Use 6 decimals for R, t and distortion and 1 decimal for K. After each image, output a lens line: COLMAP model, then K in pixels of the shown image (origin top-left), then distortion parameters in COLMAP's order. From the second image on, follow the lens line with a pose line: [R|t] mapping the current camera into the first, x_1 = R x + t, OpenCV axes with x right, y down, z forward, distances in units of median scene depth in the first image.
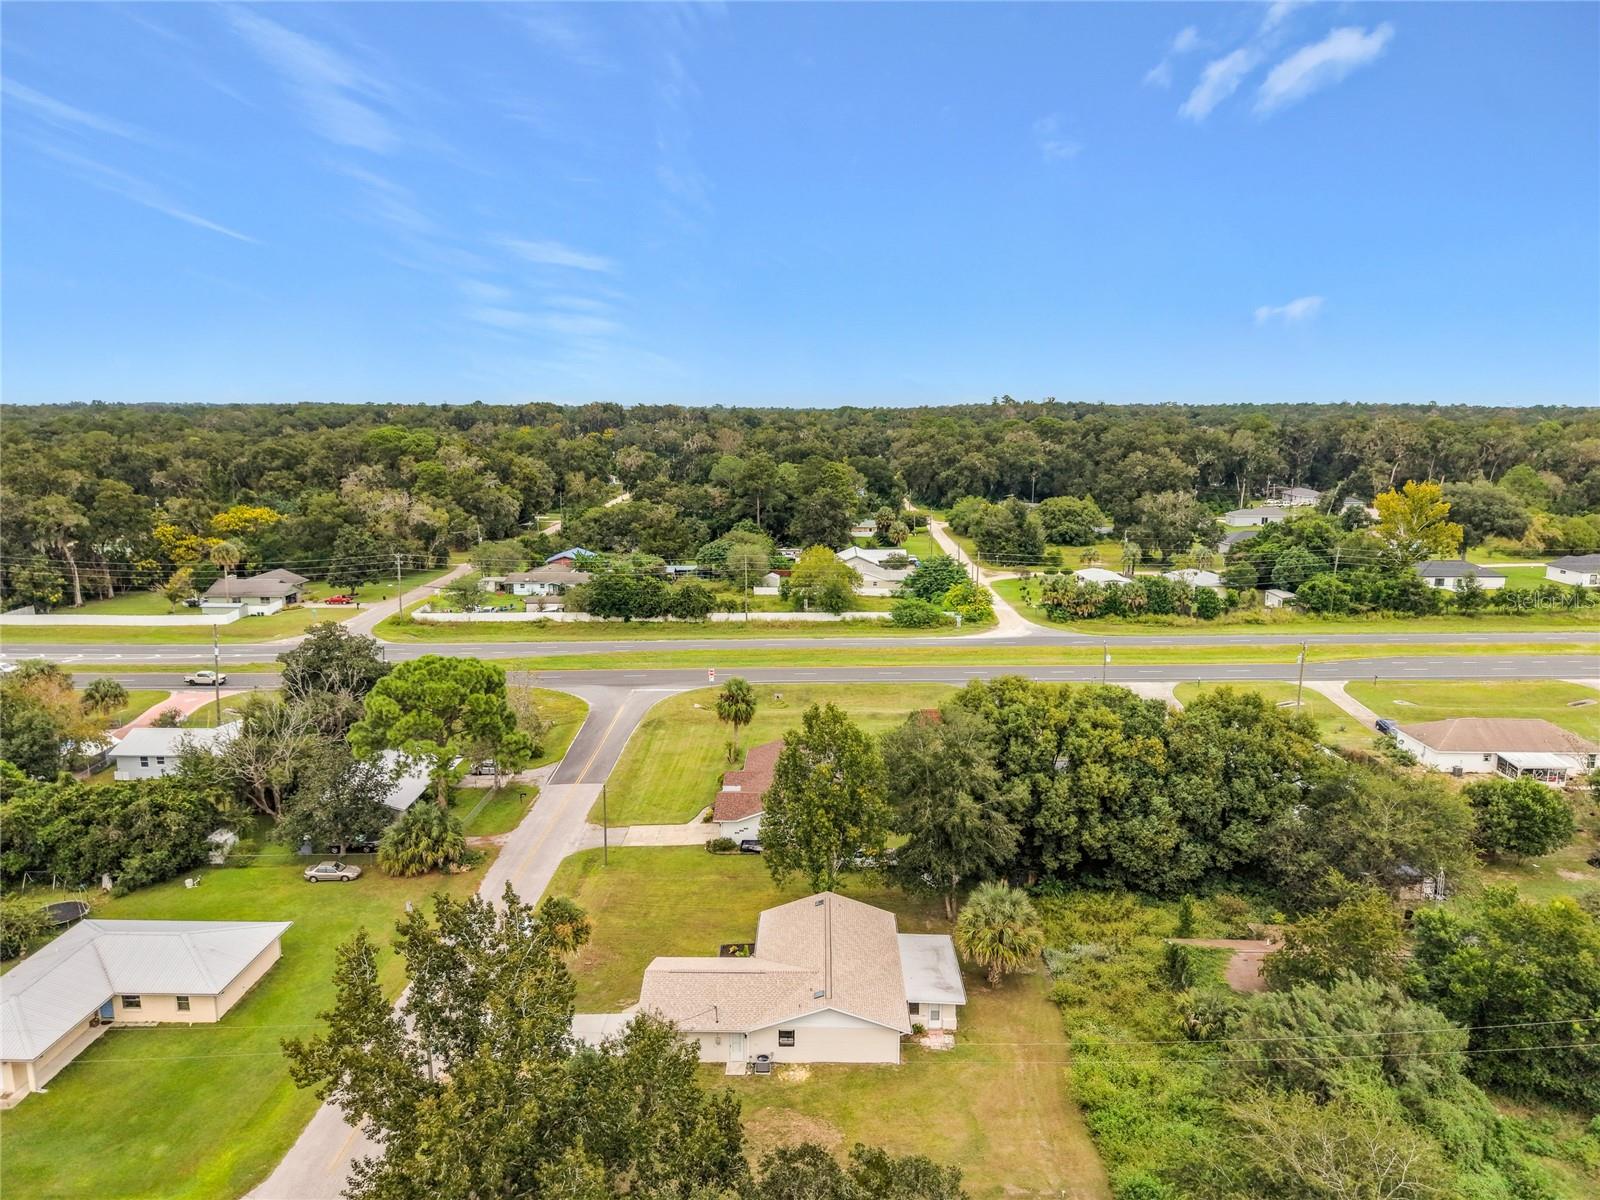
lens RADIAL K [[1089.0, 0, 802.2], [0, 1089.0, 579.1], [0, 0, 1]] dist [0.042399, -0.038149]
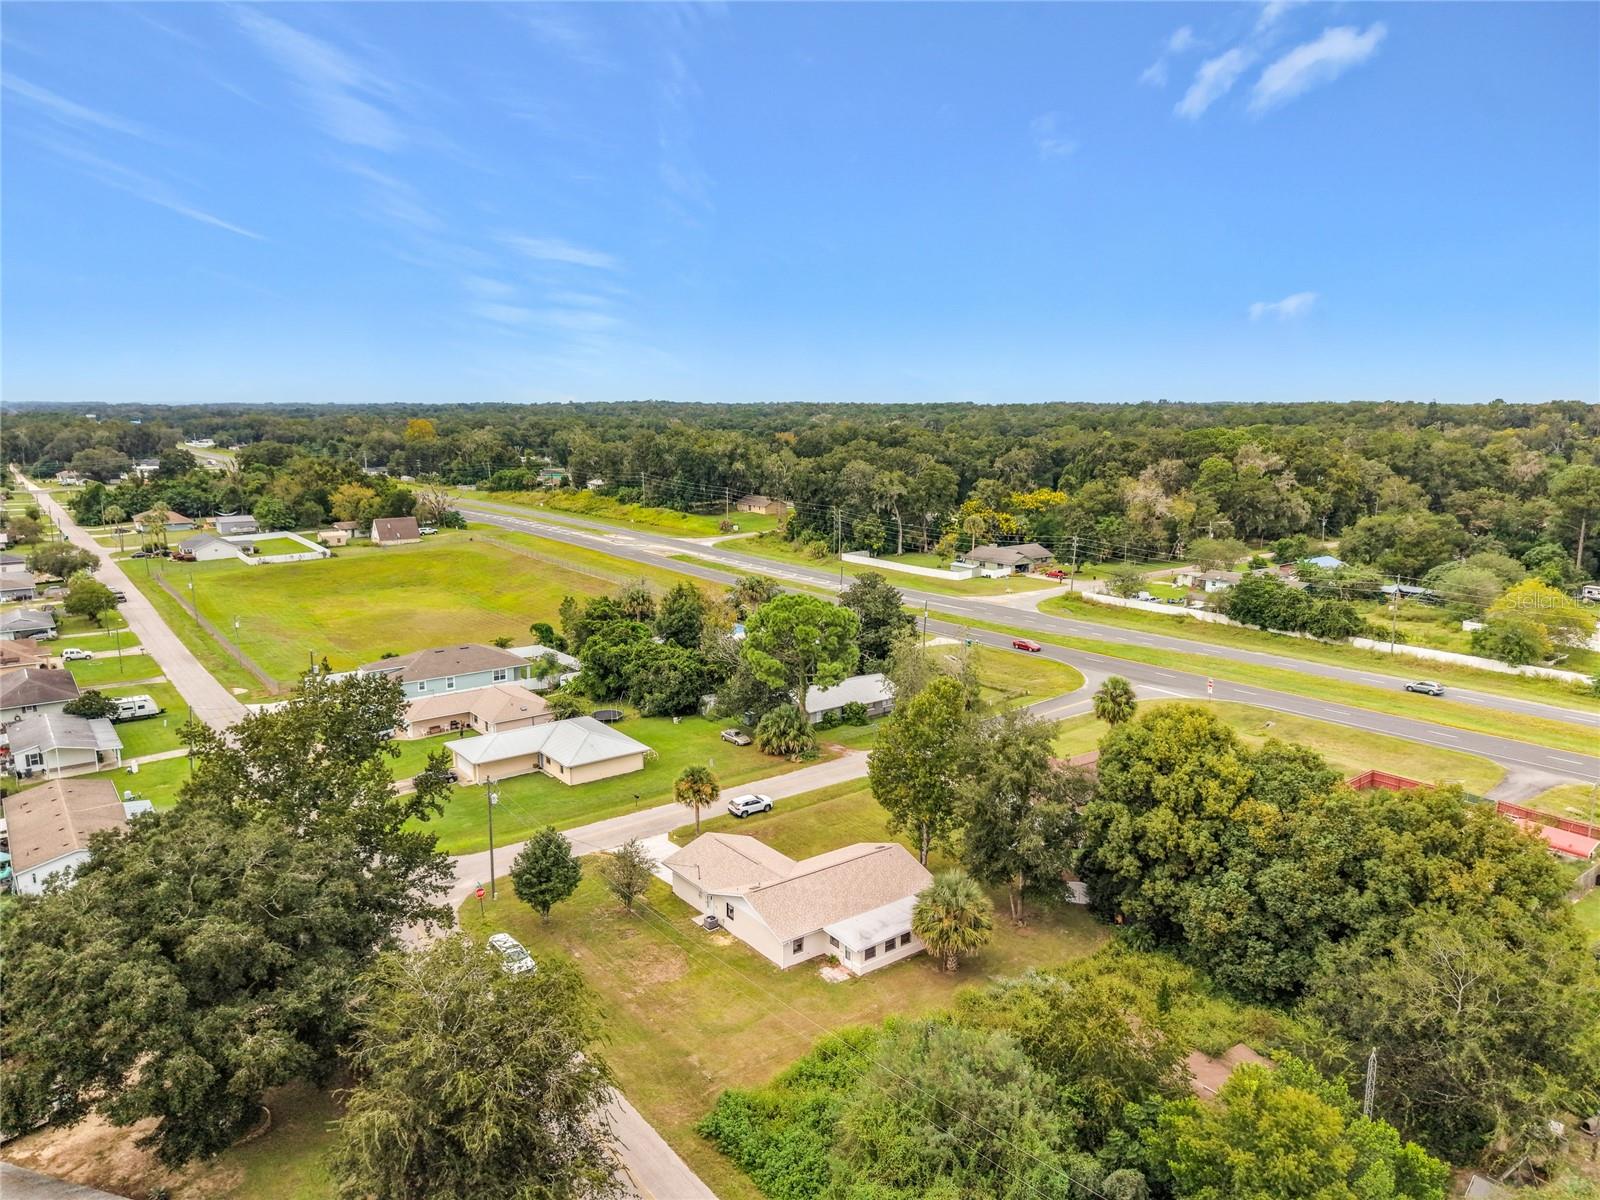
lens RADIAL K [[1089.0, 0, 802.2], [0, 1089.0, 579.1], [0, 0, 1]] dist [0.042399, -0.038149]
pose [[0.616472, 0.126891, -0.777085, 0.333302], [-0.126283, 0.990087, 0.061490, -0.014065], [0.777184, 0.060226, 0.626385, 0.093874]]
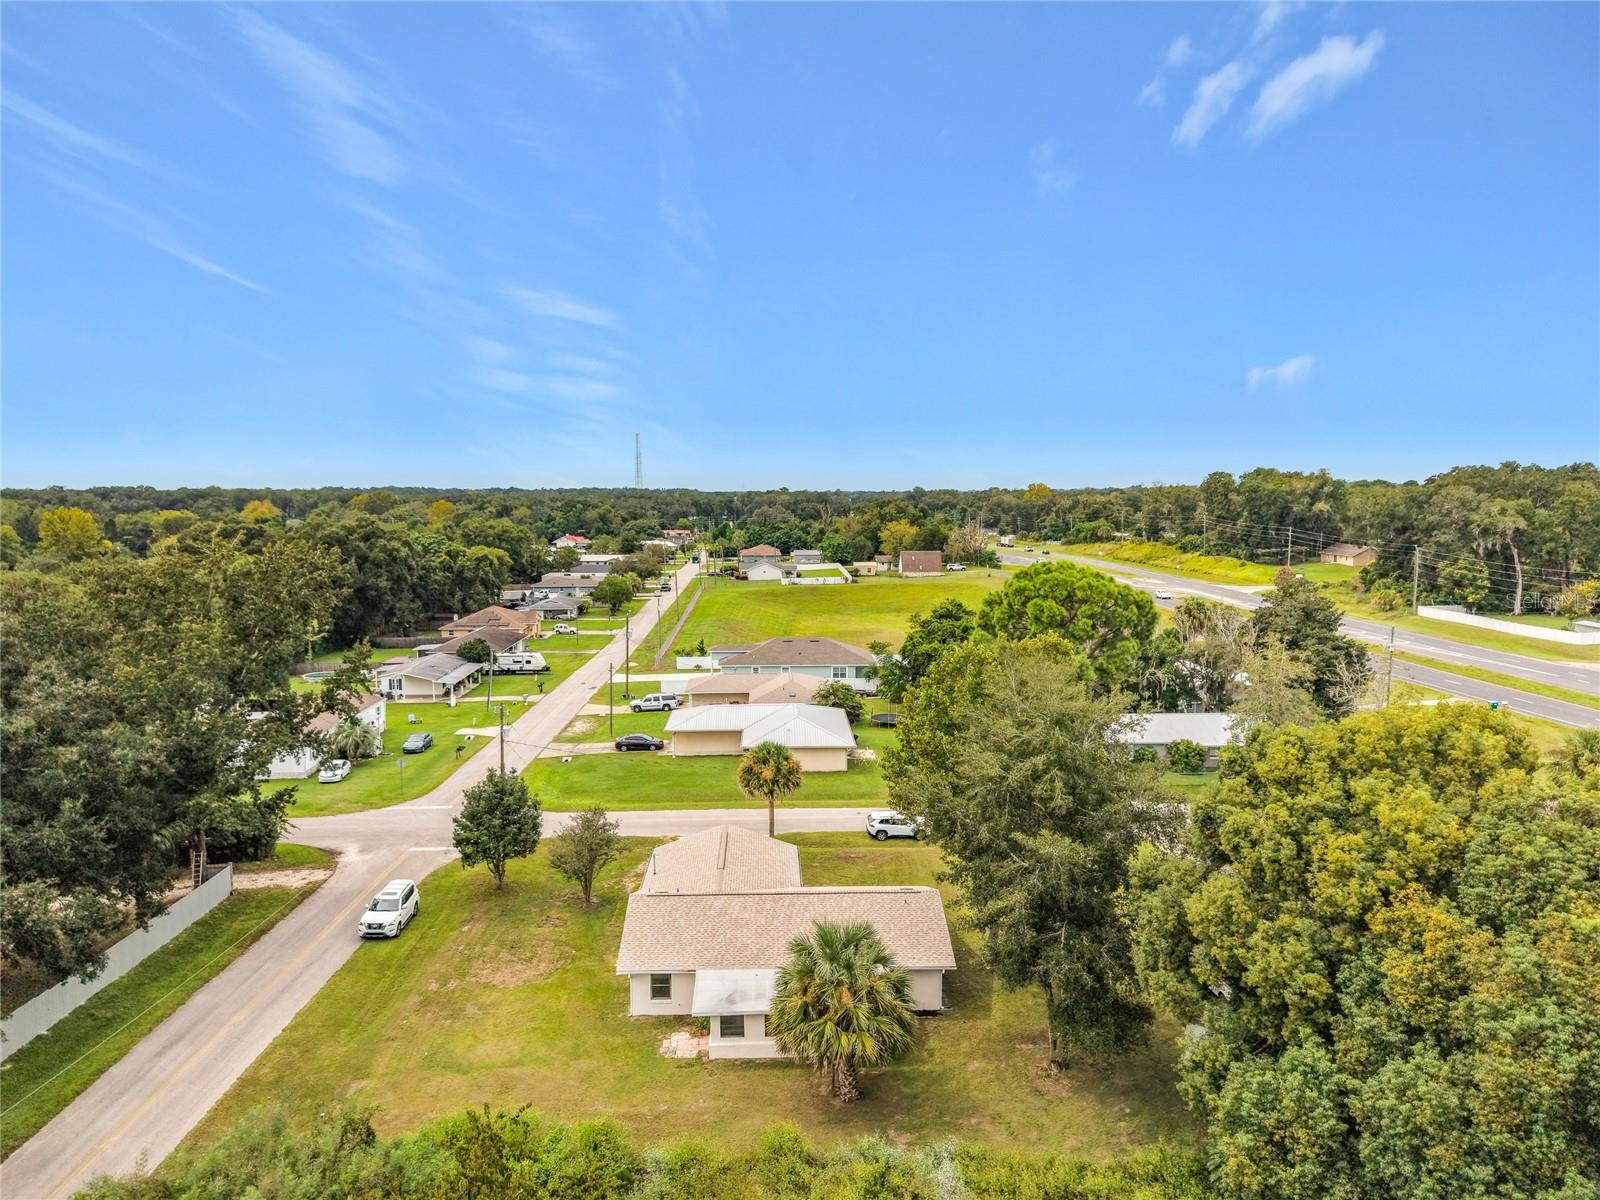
lens RADIAL K [[1075.9, 0, 800.0], [0, 1075.9, 600.0], [0, 0, 1]] dist [0.060843, -0.094494]
pose [[0.048285, 0.098640, -0.993951, 0.282917], [-0.155838, 0.983669, 0.090049, 0.026916], [0.986602, 0.150547, 0.062869, 0.360607]]
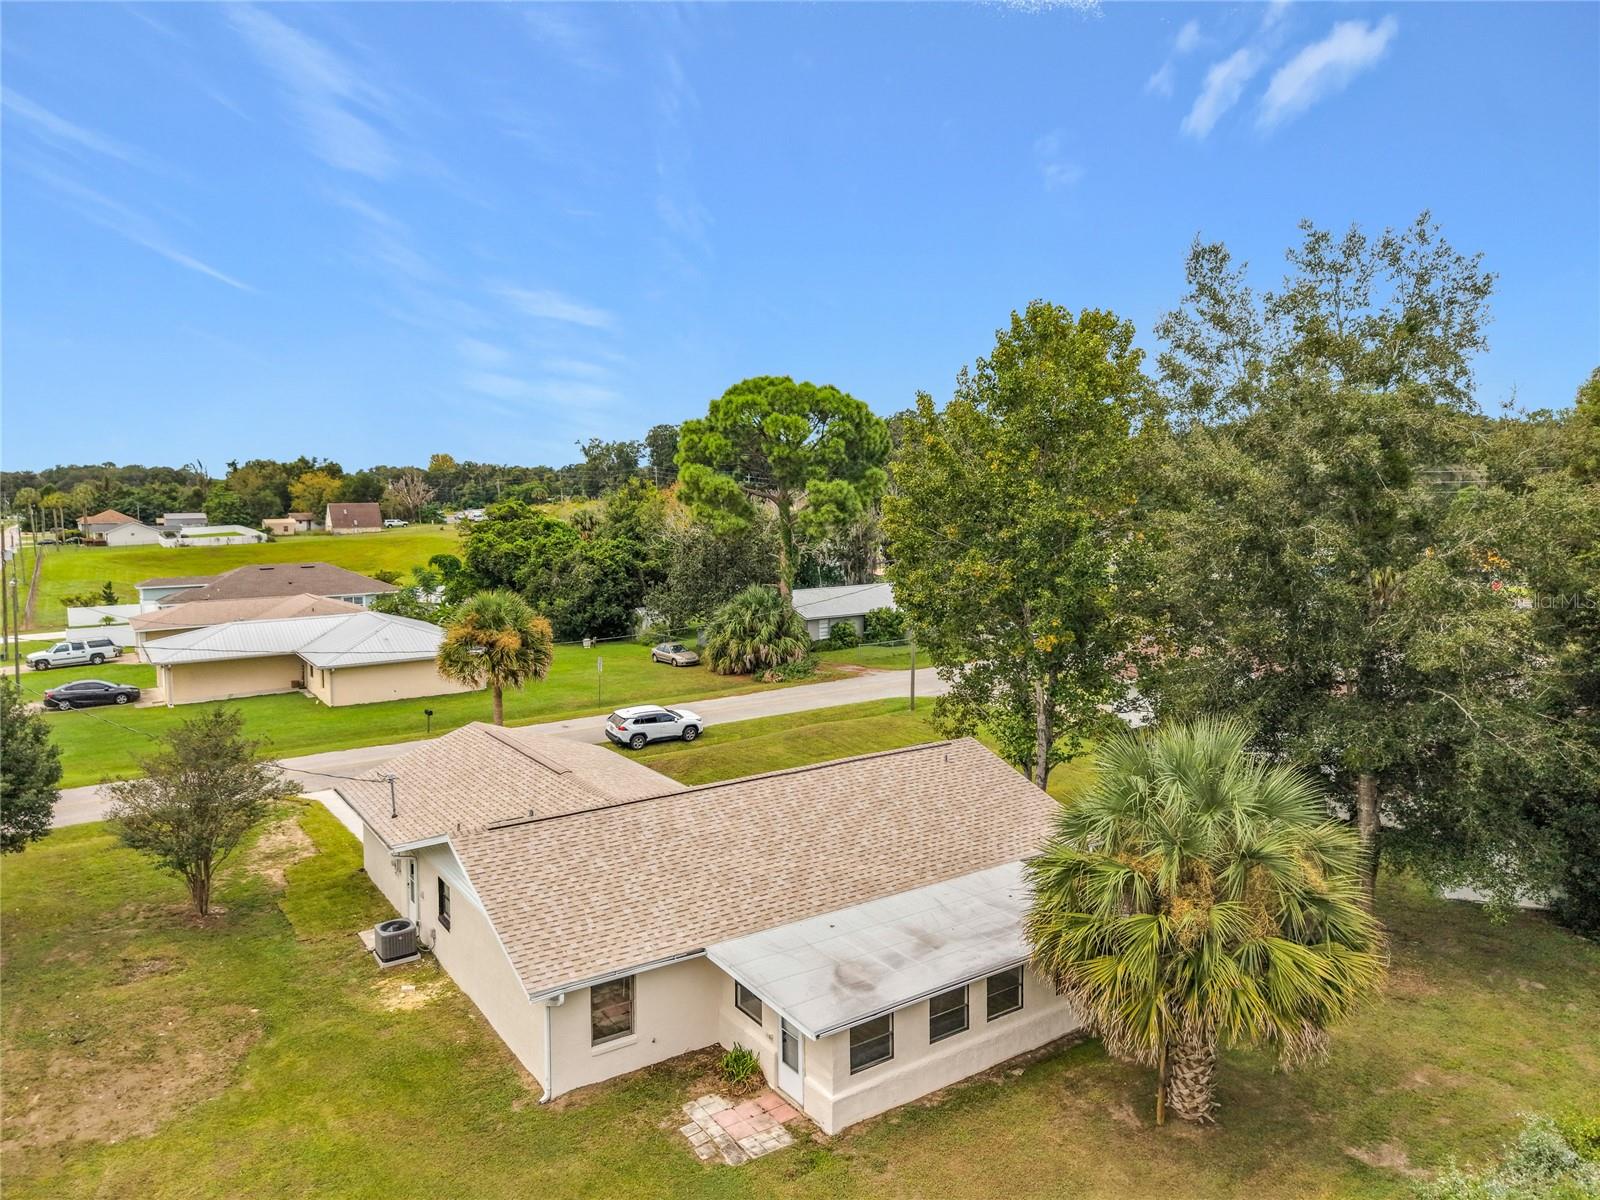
lens RADIAL K [[1082.3, 0, 799.6], [0, 1082.3, 559.2], [0, 0, 1]] dist [0.035860, -0.031269]
pose [[0.575228, 0.052249, -0.816322, 0.131627], [-0.122853, 0.992157, -0.023066, 0.101192], [0.808715, 0.113556, 0.577136, 0.303274]]
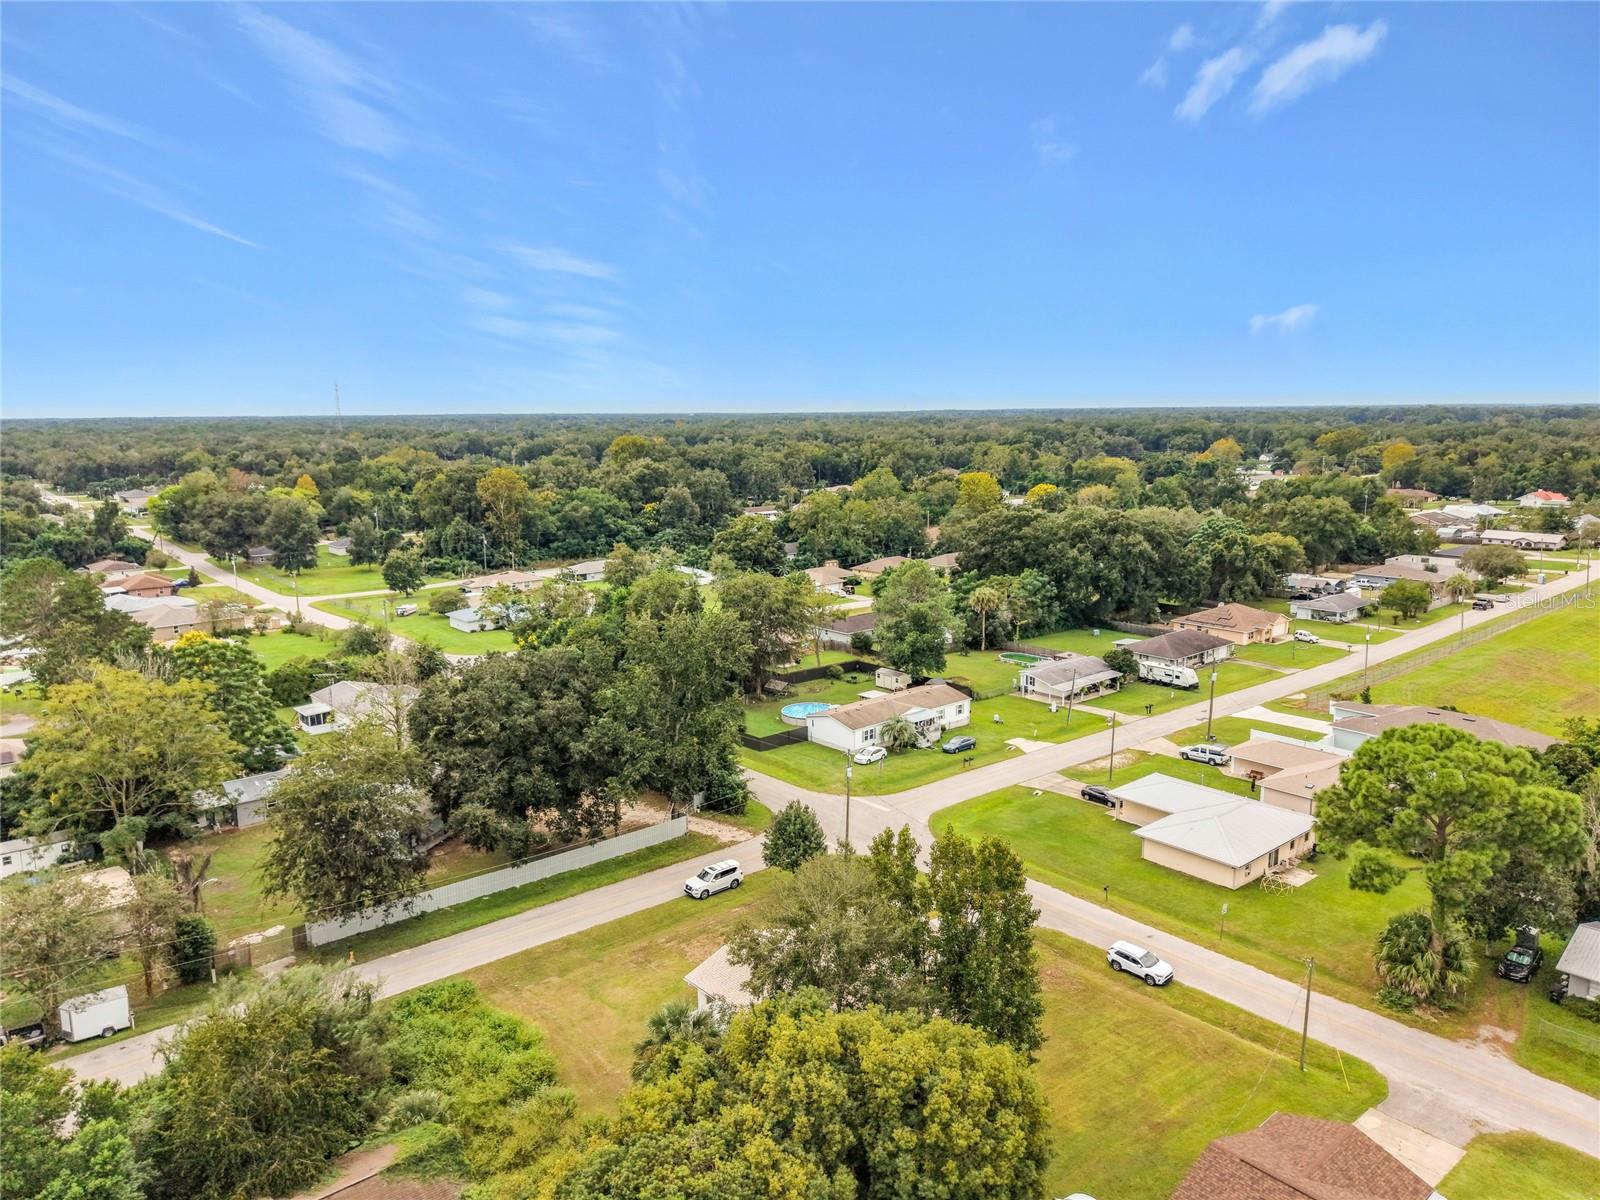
lens RADIAL K [[1075.9, 0, 800.0], [0, 1075.9, 600.0], [0, 0, 1]] dist [0.060843, -0.094494]
pose [[-0.751542, 0.119620, -0.648750, 0.230583], [-0.096739, 0.952807, 0.287750, -0.092012], [0.652554, 0.279015, -0.704503, 0.599949]]
